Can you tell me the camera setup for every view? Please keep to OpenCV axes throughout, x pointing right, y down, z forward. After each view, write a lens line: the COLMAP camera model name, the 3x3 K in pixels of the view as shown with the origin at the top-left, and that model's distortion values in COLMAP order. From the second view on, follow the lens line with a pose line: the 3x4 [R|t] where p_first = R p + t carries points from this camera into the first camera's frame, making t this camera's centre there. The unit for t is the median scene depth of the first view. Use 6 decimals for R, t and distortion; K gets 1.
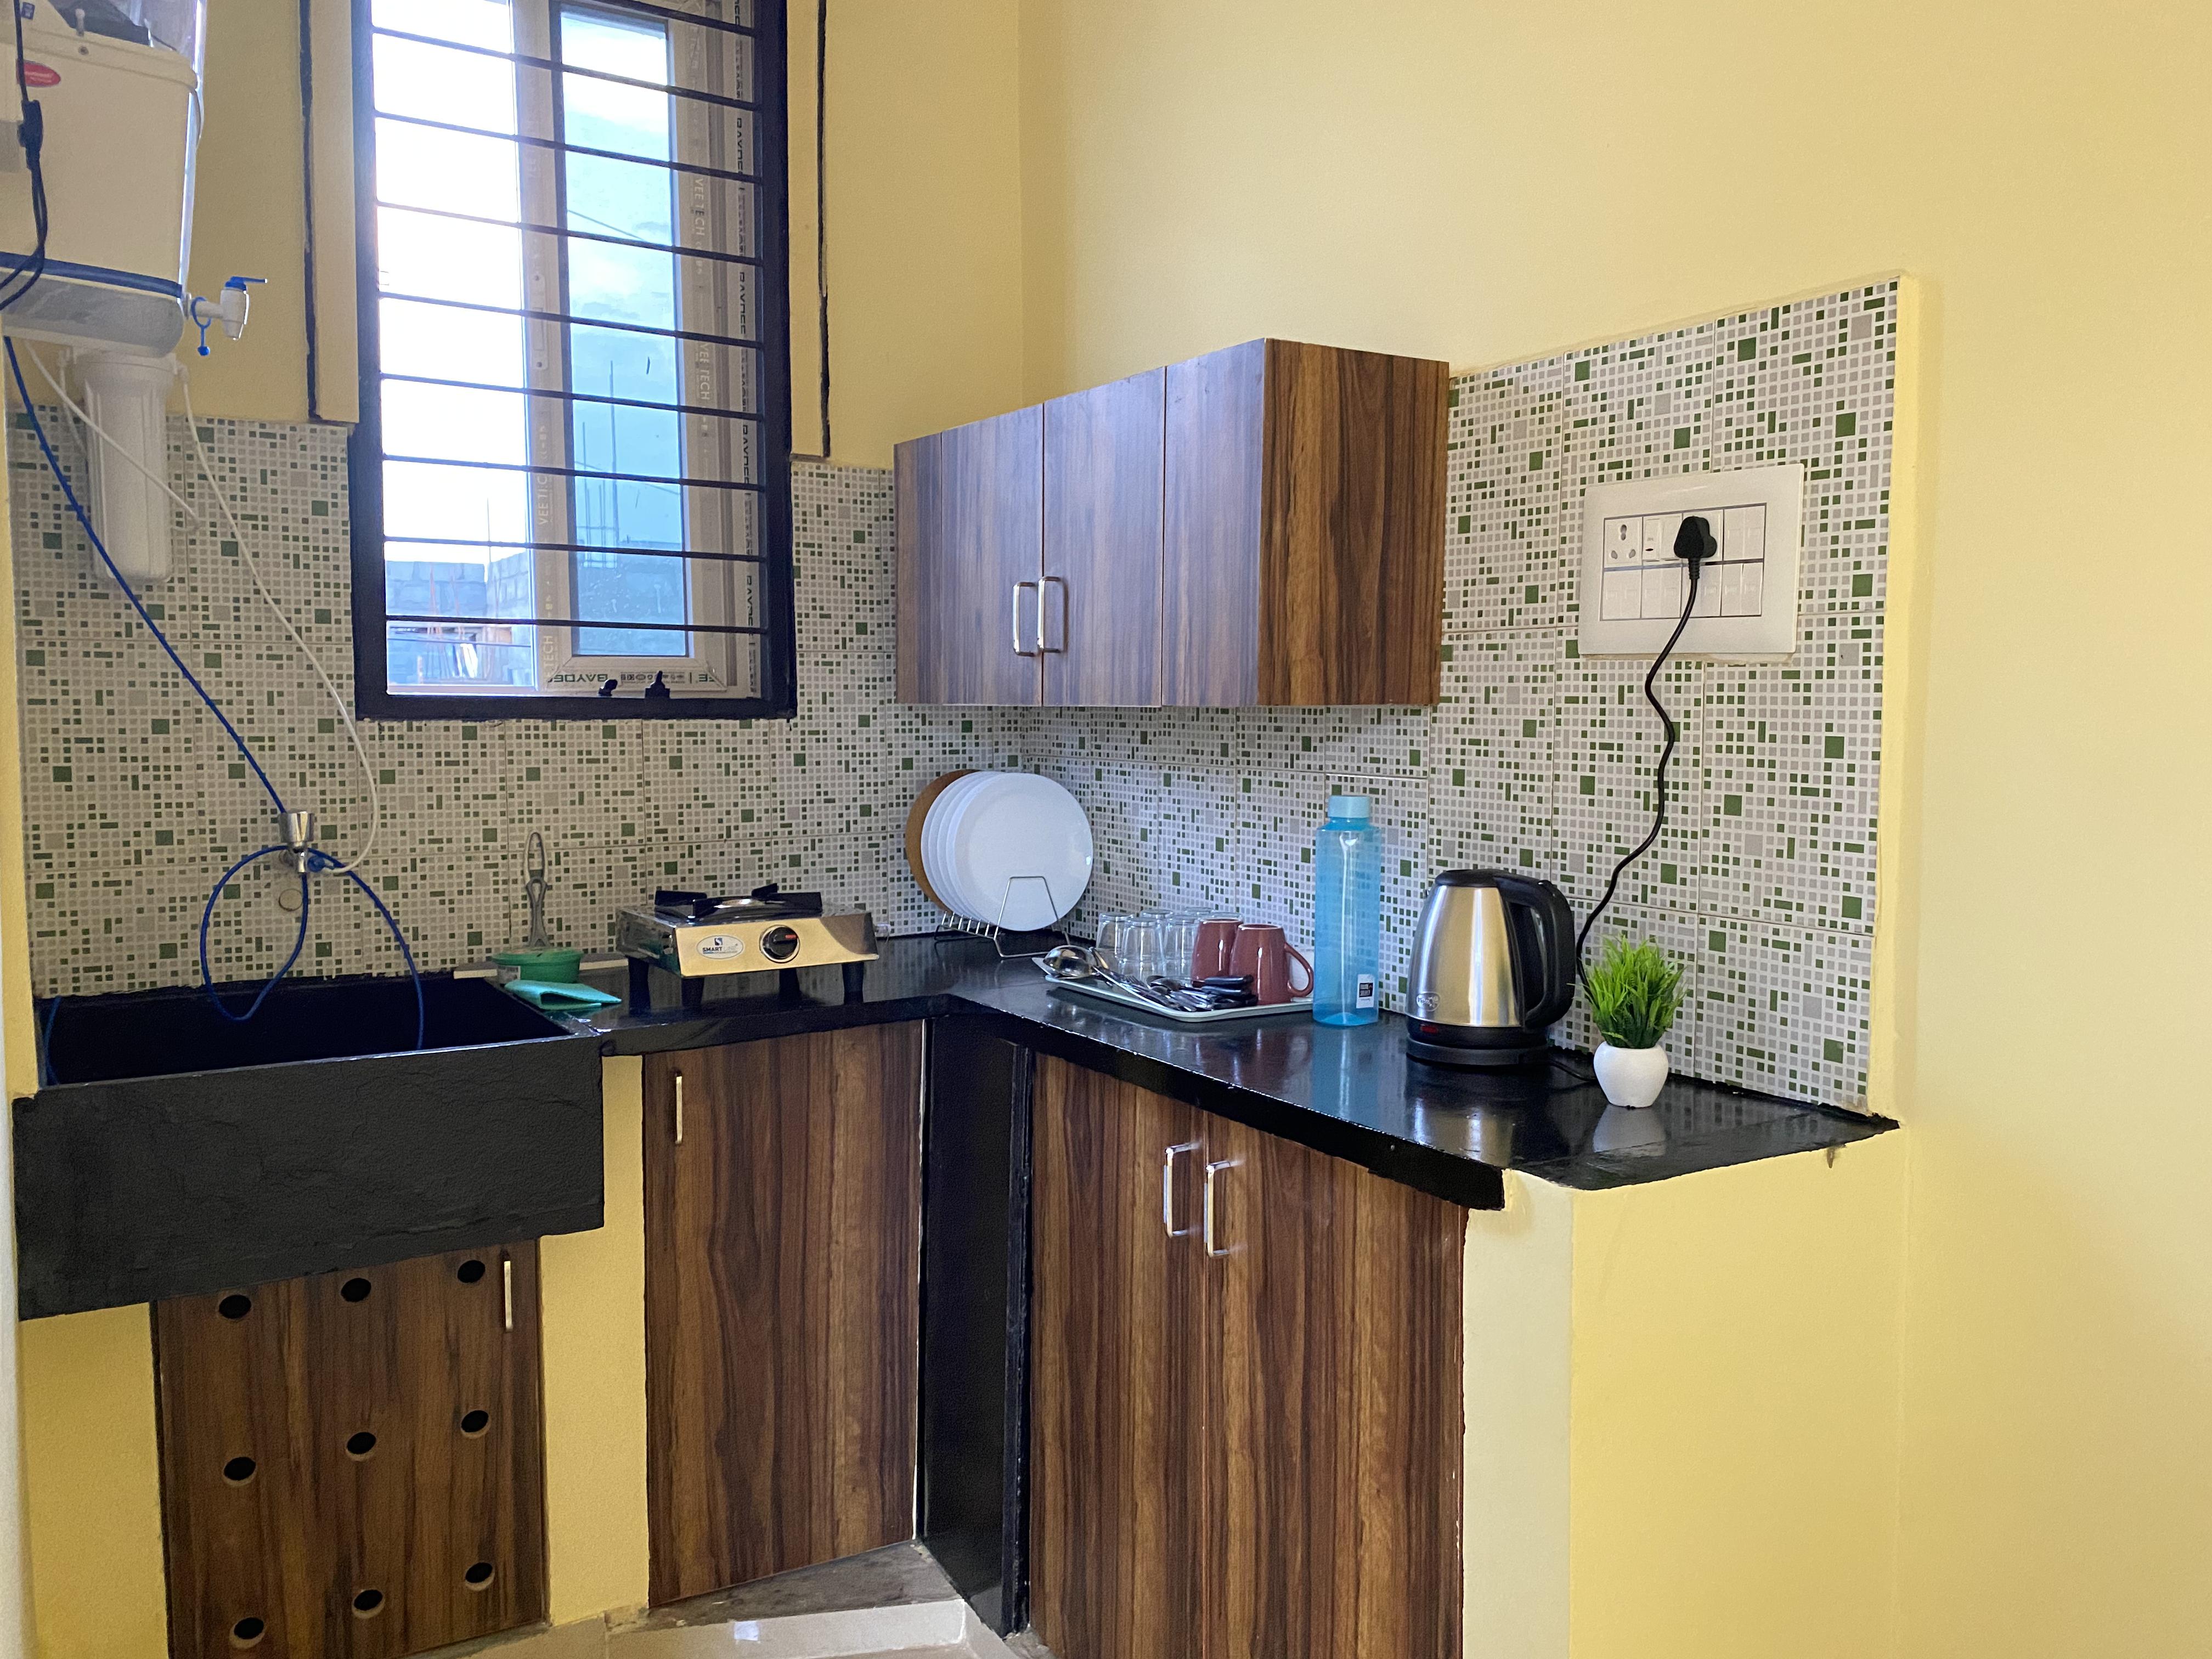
lens RADIAL K [[1691.3, 0, 1144.6], [0, 1691.3, 810.1], [0, 0, 1]] dist [0.009514, -0.019770]
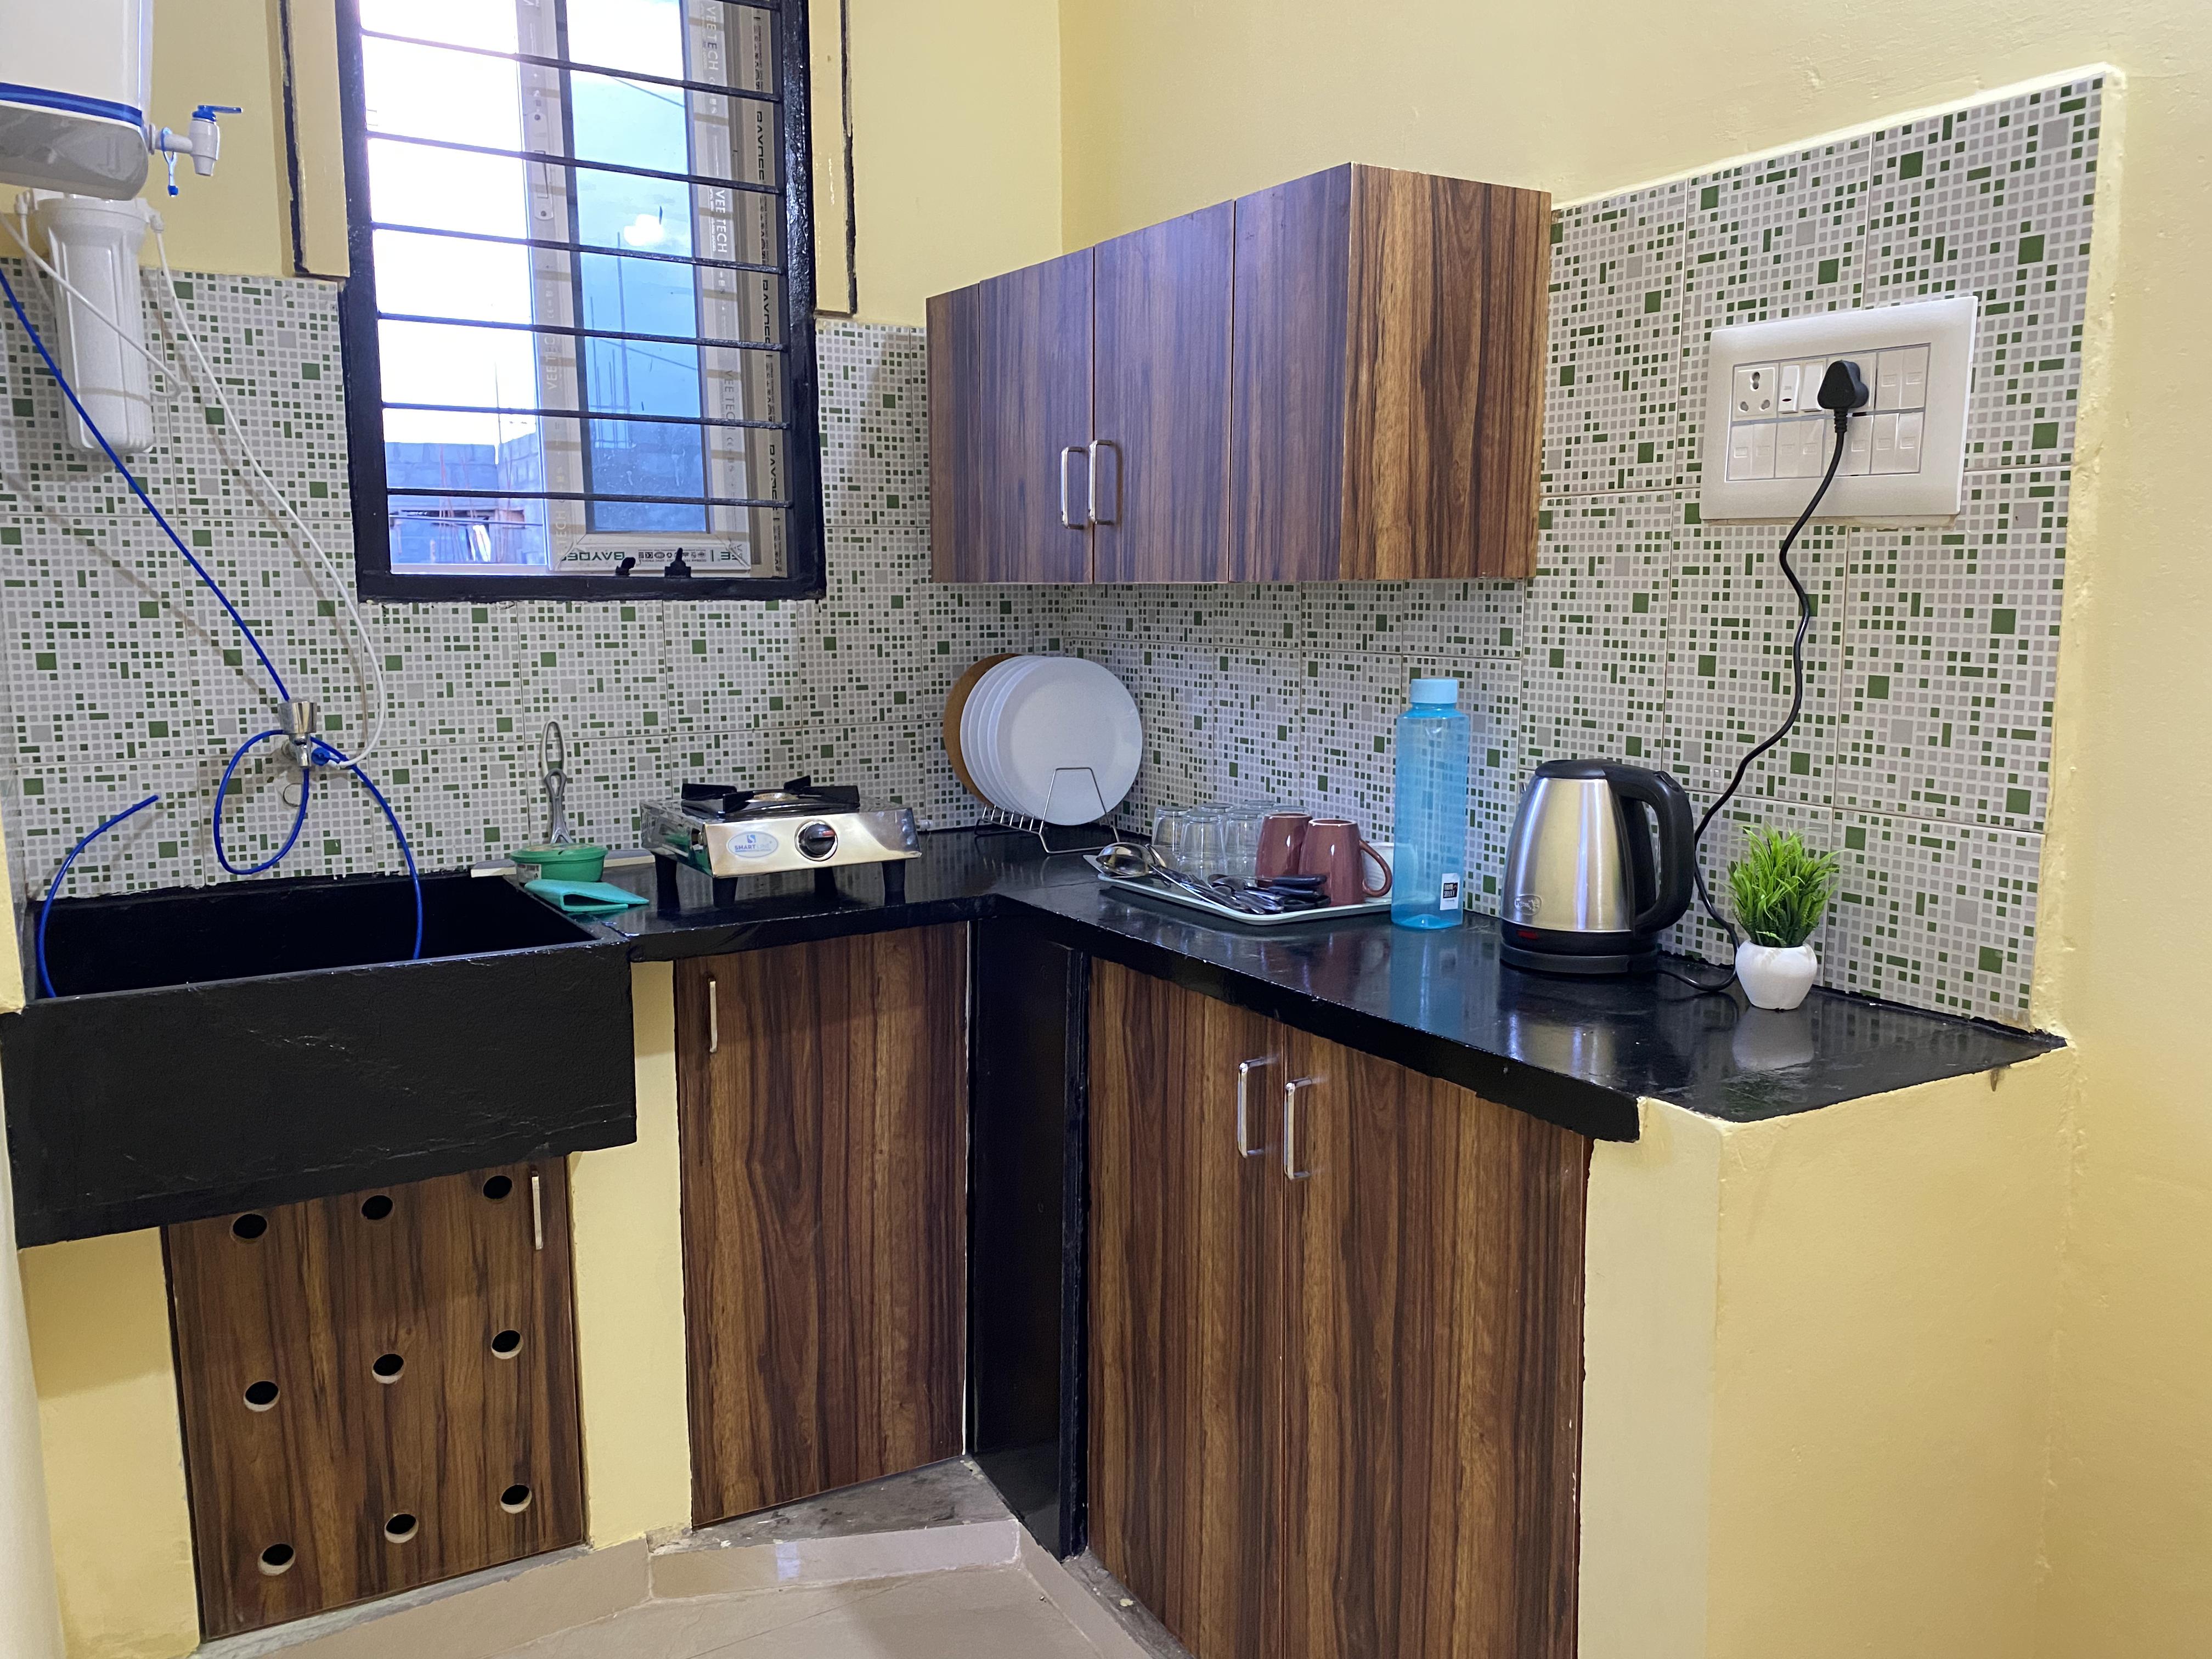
lens RADIAL K [[1691.3, 0, 1132.8], [0, 1691.3, 816.9], [0, 0, 1]] dist [0.009514, -0.019770]
pose [[0.999863, -0.002796, -0.016286, -0.028232], [0.003949, 0.997456, 0.071178, 0.000189], [0.016045, -0.071232, 0.997331, 0.080366]]
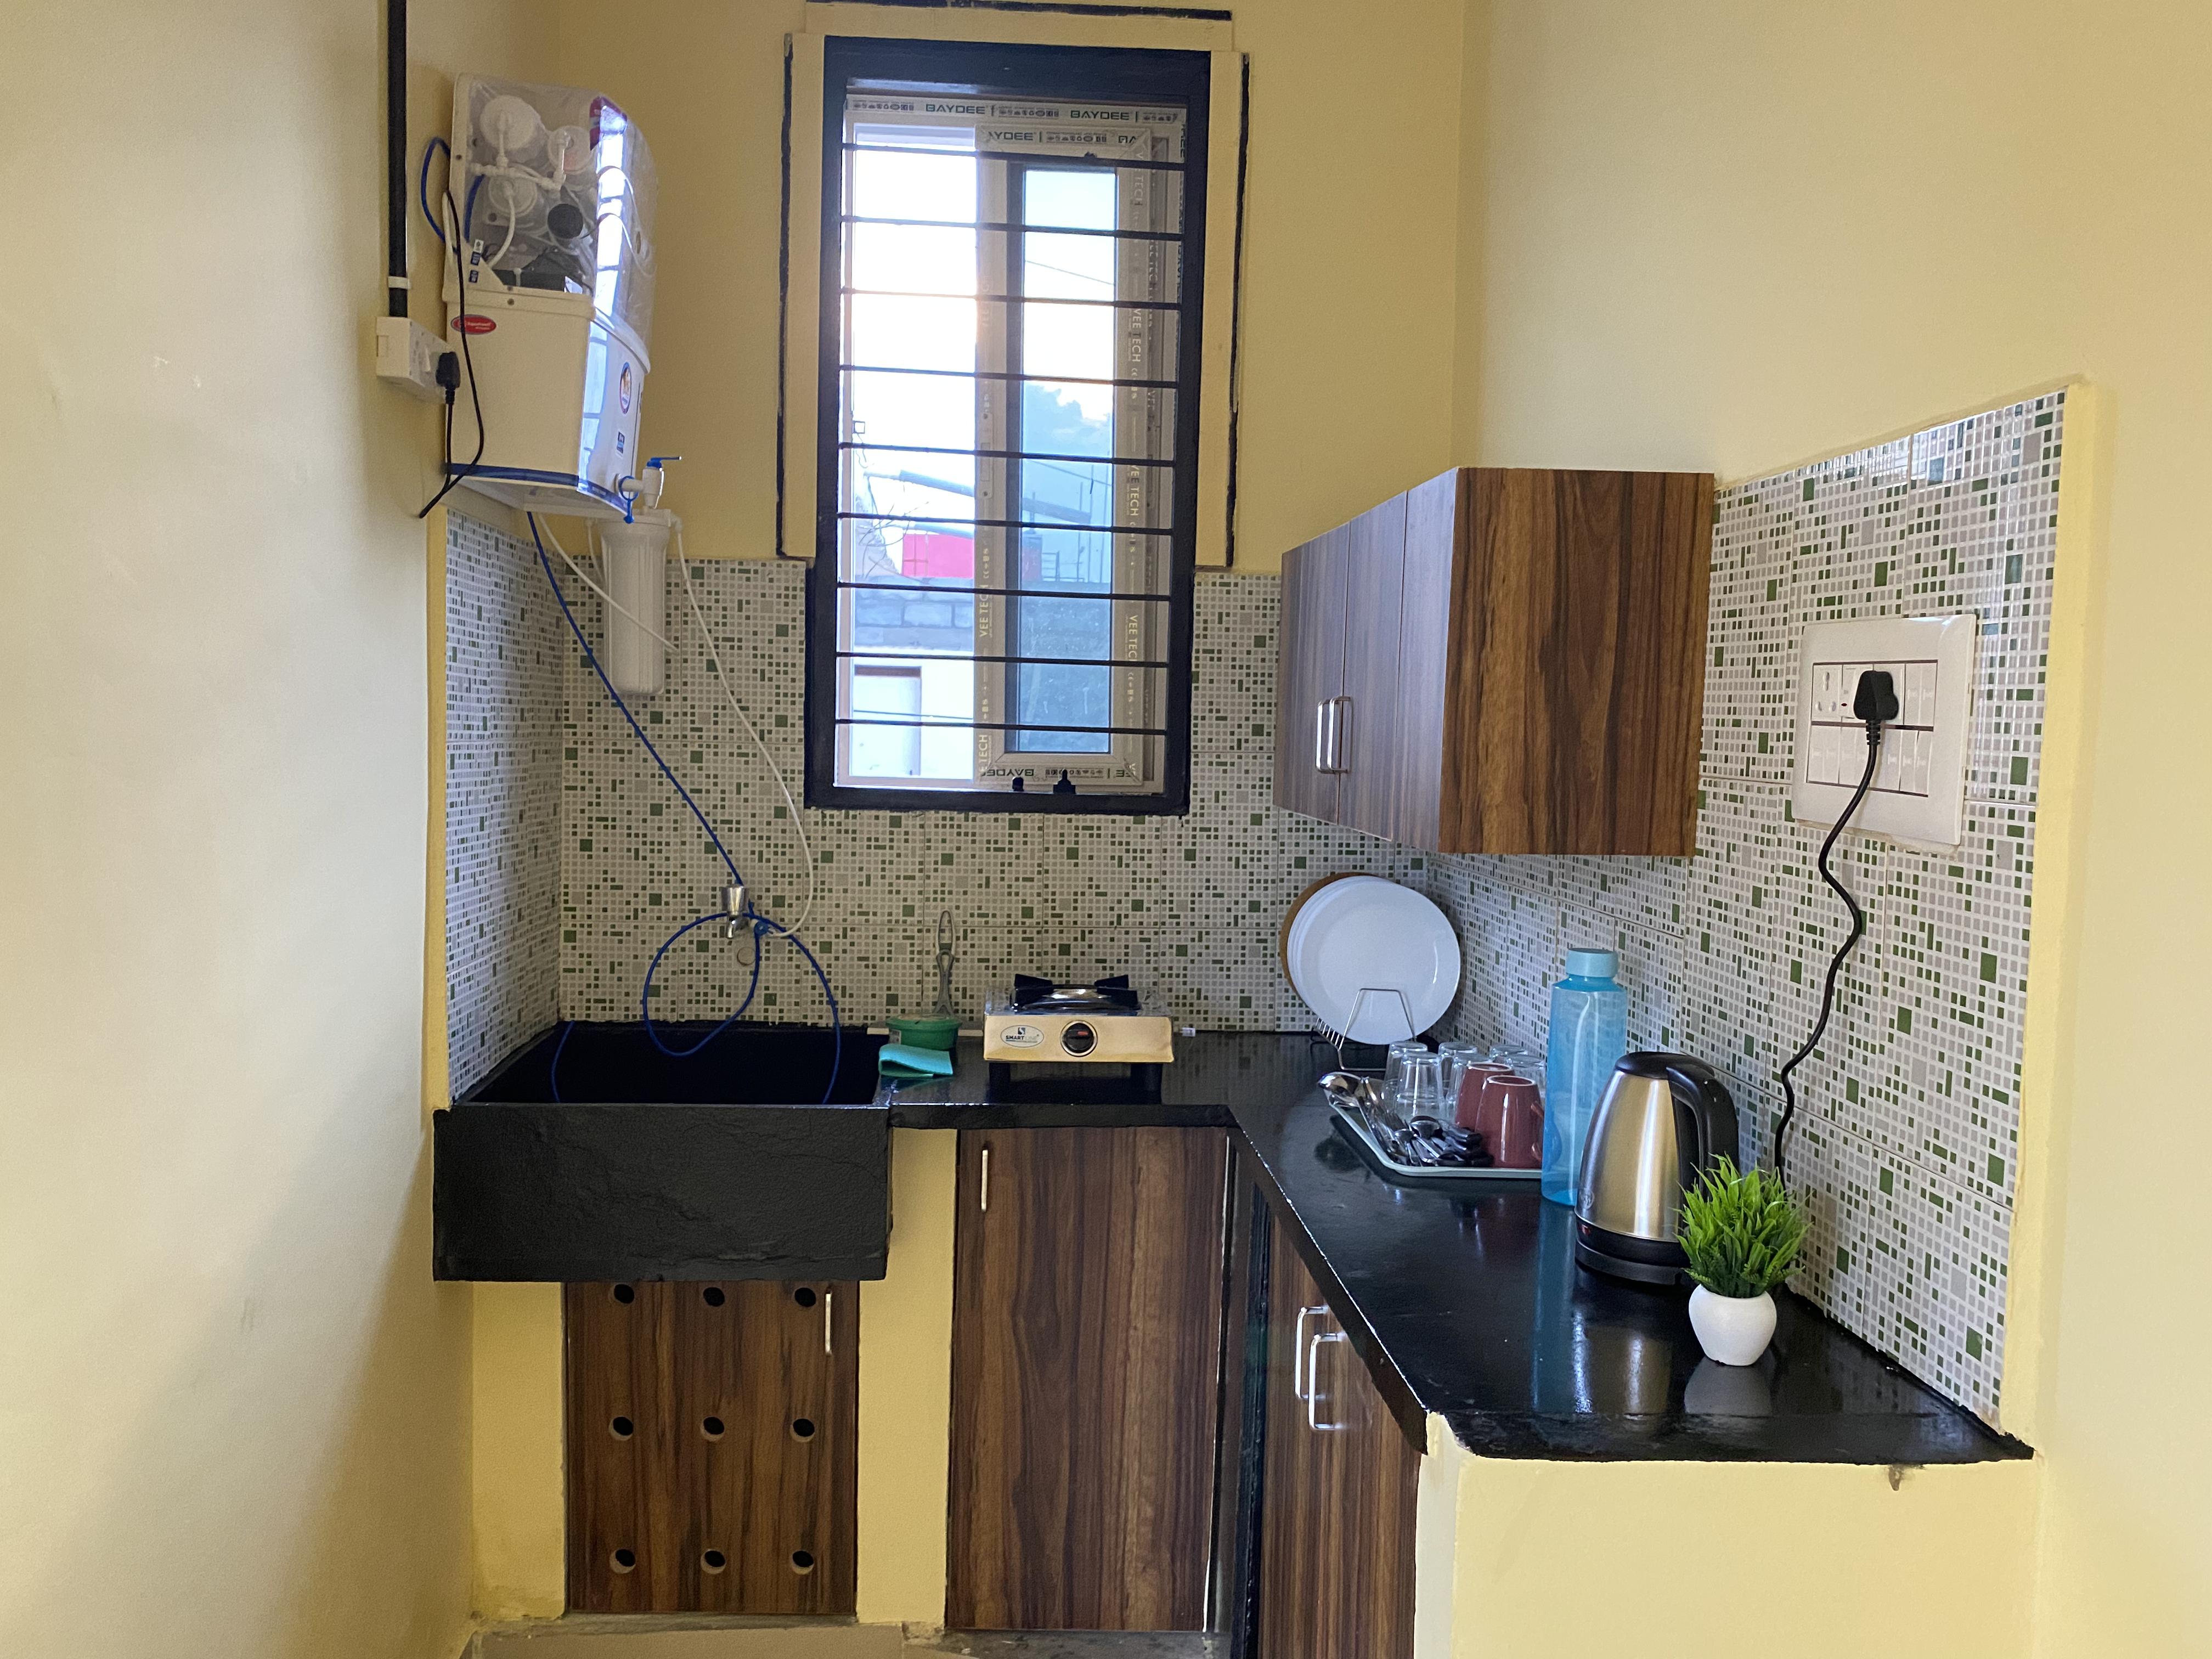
lens RADIAL K [[1691.3, 0, 1124.0], [0, 1691.3, 820.1], [0, 0, 1]] dist [0.009514, -0.019770]
pose [[0.882129, 0.048071, -0.468548, 0.336566], [-0.053639, 0.998559, 0.001463, -0.069361], [0.467944, 0.023842, 0.883437, 0.076775]]
